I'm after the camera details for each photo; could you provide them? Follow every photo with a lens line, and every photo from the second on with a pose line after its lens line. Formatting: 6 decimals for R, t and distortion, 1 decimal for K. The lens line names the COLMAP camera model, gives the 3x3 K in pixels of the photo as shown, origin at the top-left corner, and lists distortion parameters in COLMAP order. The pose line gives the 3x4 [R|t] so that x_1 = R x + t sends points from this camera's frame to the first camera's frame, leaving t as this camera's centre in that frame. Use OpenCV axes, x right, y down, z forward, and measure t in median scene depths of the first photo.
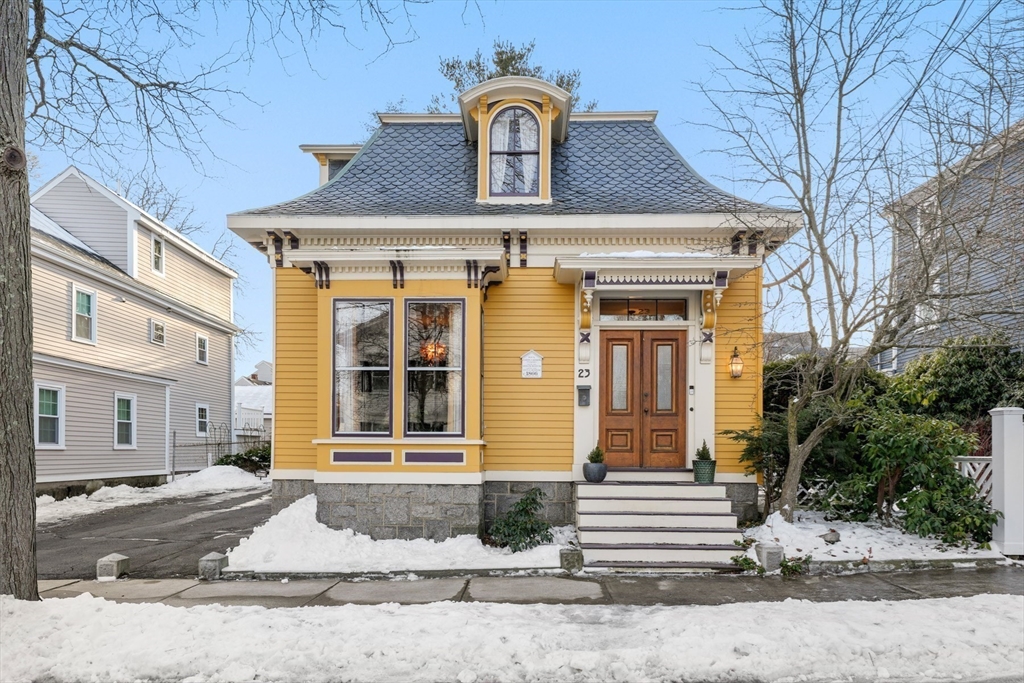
lens RADIAL K [[643.9, 0, 513.5], [0, 643.9, 463.3], [0, 0, 1]] dist [-0.002672, 0.000280]
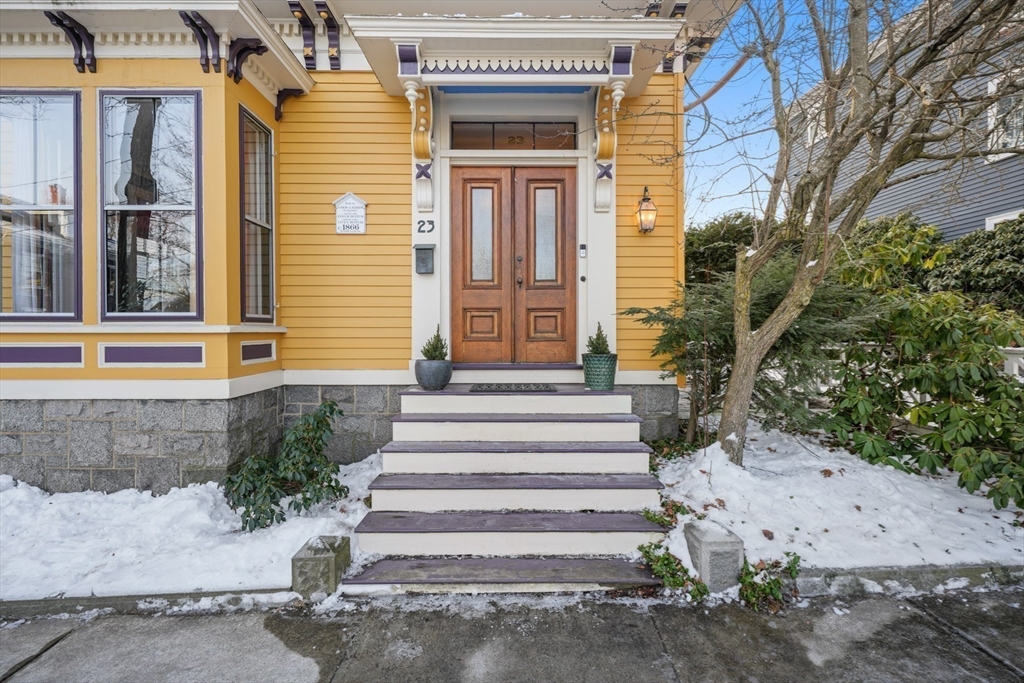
lens RADIAL K [[436.4, 0, 512.0], [0, 436.4, 341.5], [0, 0, 1]] dist [0.001056, 0.000049]
pose [[0.999430, -0.007045, 0.033005, 0.190823], [0.006824, 0.999954, 0.006805, -0.020998], [-0.033051, -0.006575, 0.999432, 0.552125]]
